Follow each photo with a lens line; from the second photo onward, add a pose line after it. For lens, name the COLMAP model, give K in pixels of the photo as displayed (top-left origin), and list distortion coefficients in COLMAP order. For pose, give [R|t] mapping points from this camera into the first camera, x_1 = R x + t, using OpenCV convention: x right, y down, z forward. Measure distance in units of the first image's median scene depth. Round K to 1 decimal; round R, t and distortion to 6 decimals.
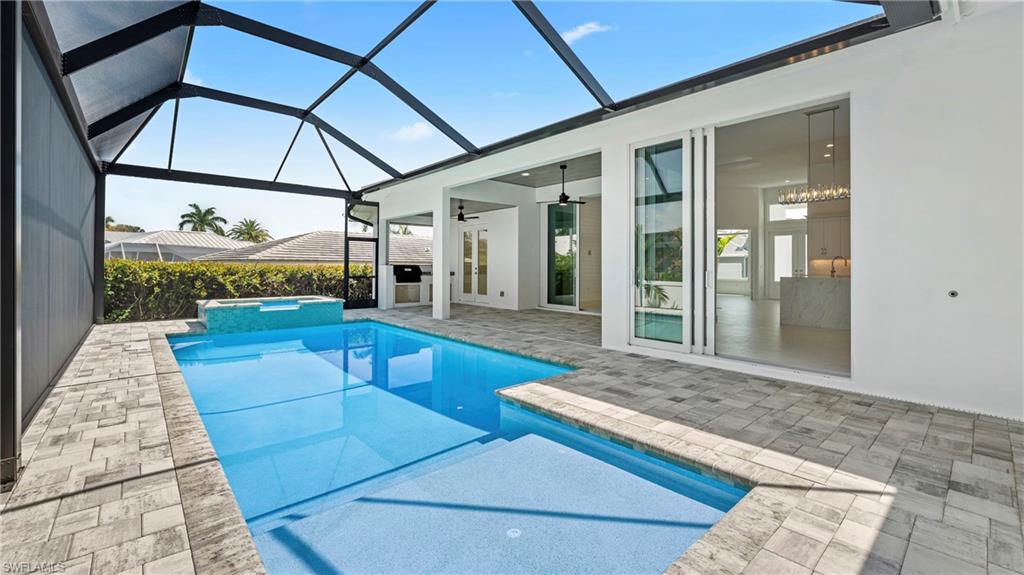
lens RADIAL K [[427.3, 0, 508.6], [0, 427.3, 263.7], [0, 0, 1]] dist [-0.007629, -0.000295]
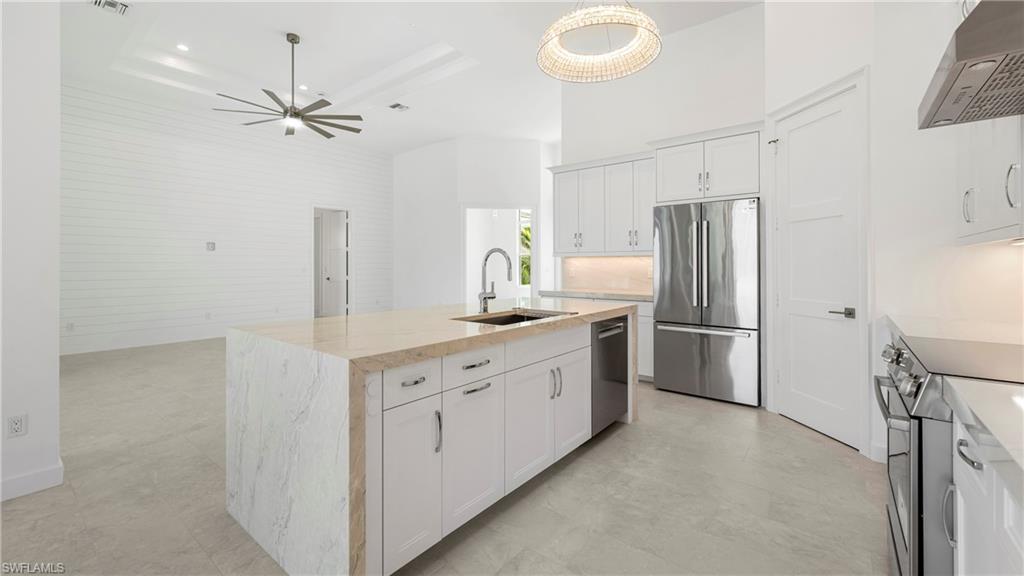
lens RADIAL K [[417.7, 0, 509.2], [0, 417.7, 262.5], [0, 0, 1]] dist [-0.002630, -0.000033]
pose [[0.985284, -0.005550, 0.170832, 0.547841], [0.005555, 0.999984, 0.000449, -0.005122], [-0.170832, 0.000507, 0.985300, 0.519619]]
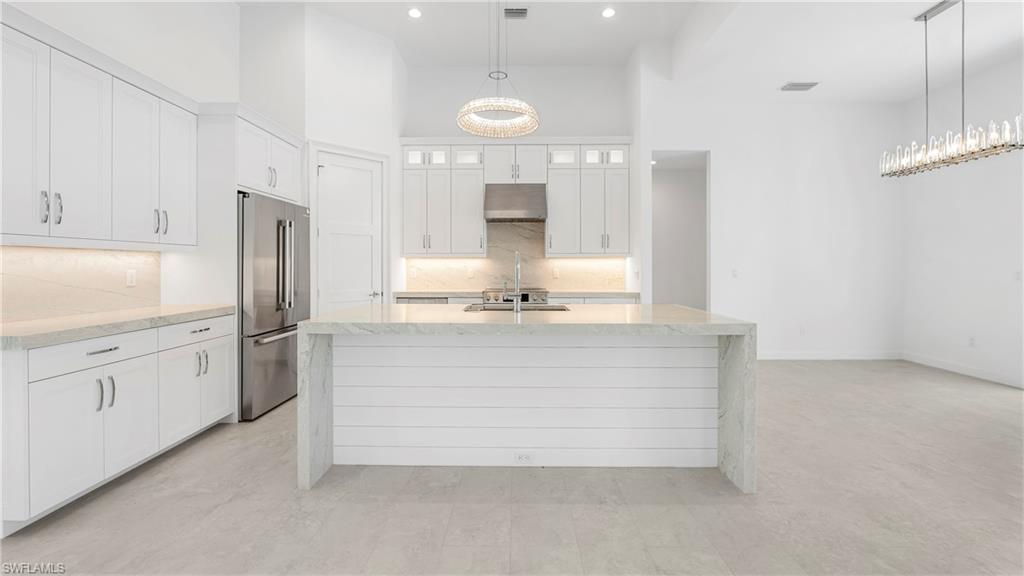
lens RADIAL K [[419.8, 0, 511.2], [0, 419.8, 267.1], [0, 0, 1]] dist [-0.006896, -0.000190]
pose [[-0.743956, -0.007345, 0.668188, 0.413511], [-0.008252, 0.999964, 0.001804, -0.003147], [-0.668178, -0.004172, -0.743990, 0.938256]]
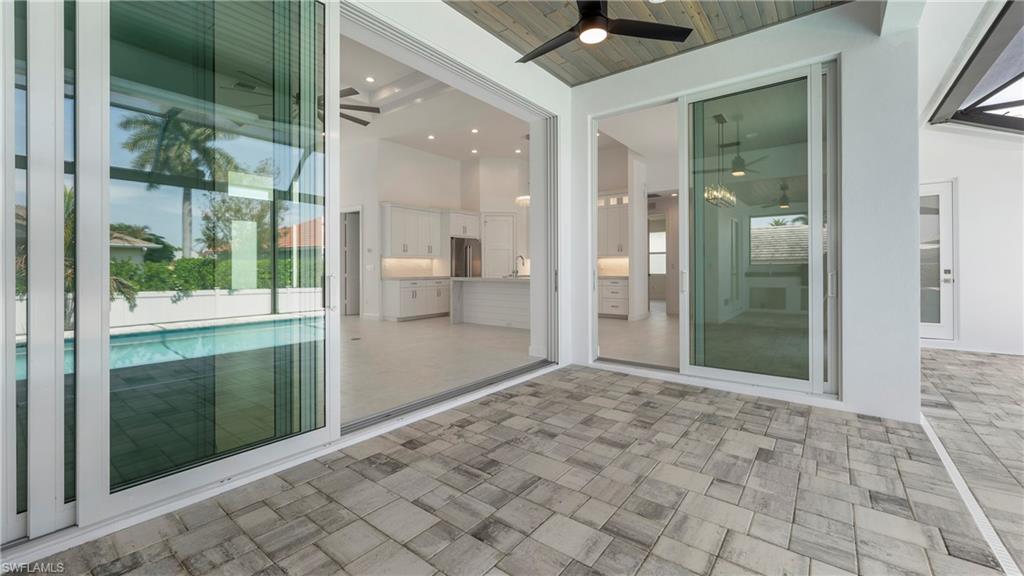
lens RADIAL K [[417.5, 0, 513.8], [0, 417.5, 268.0], [0, 0, 1]] dist [0.000348, 0.000129]
pose [[-0.197775, -0.003989, 0.980239, -0.097252], [-0.003718, 0.999988, 0.003319, 0.005286], [-0.980240, -0.002988, -0.197787, 0.893430]]
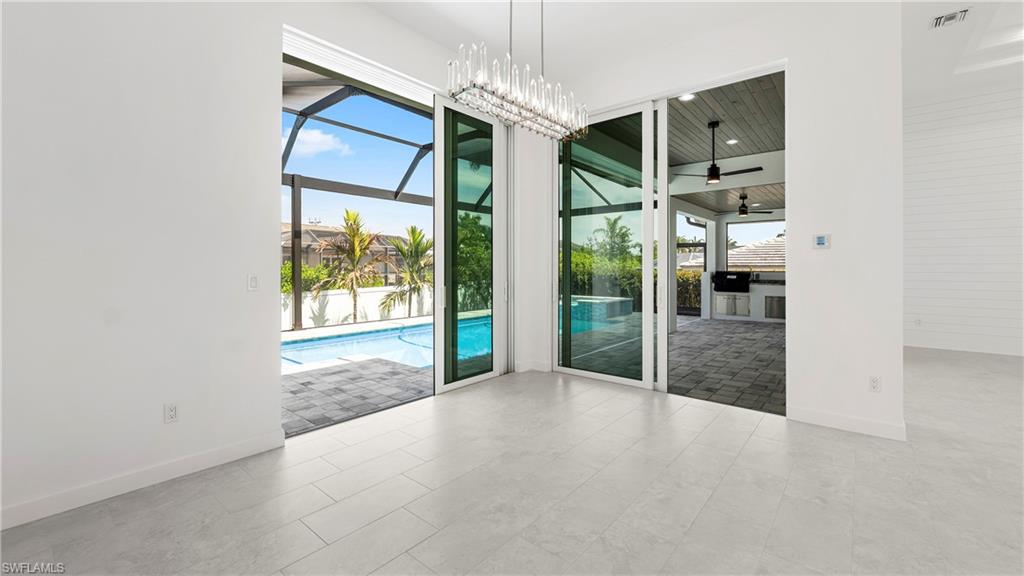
lens RADIAL K [[419.8, 0, 511.2], [0, 419.8, 267.1], [0, 0, 1]] dist [-0.006896, -0.000190]
pose [[0.150654, -0.005595, -0.988571, 0.582529], [0.006340, 0.999969, -0.004693, -0.004981], [0.988566, -0.005560, 0.150685, 0.481957]]
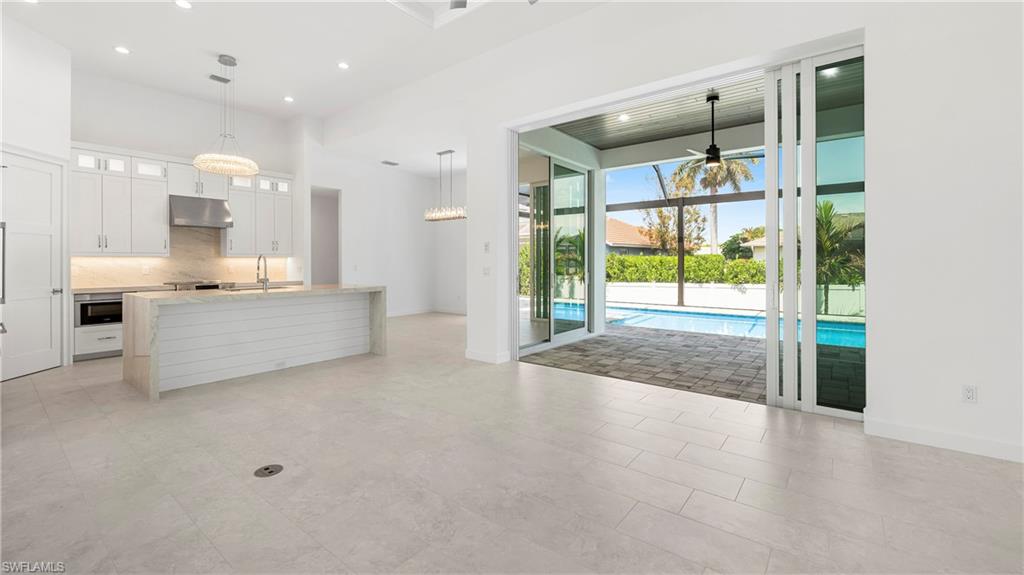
lens RADIAL K [[422.8, 0, 509.4], [0, 422.8, 266.8], [0, 0, 1]] dist [-0.008929, 0.000268]
pose [[-0.983412, -0.000607, -0.181382, 0.406566], [-0.001112, 0.999996, 0.002682, -0.001483], [0.181380, 0.002839, -0.983409, 1.225255]]
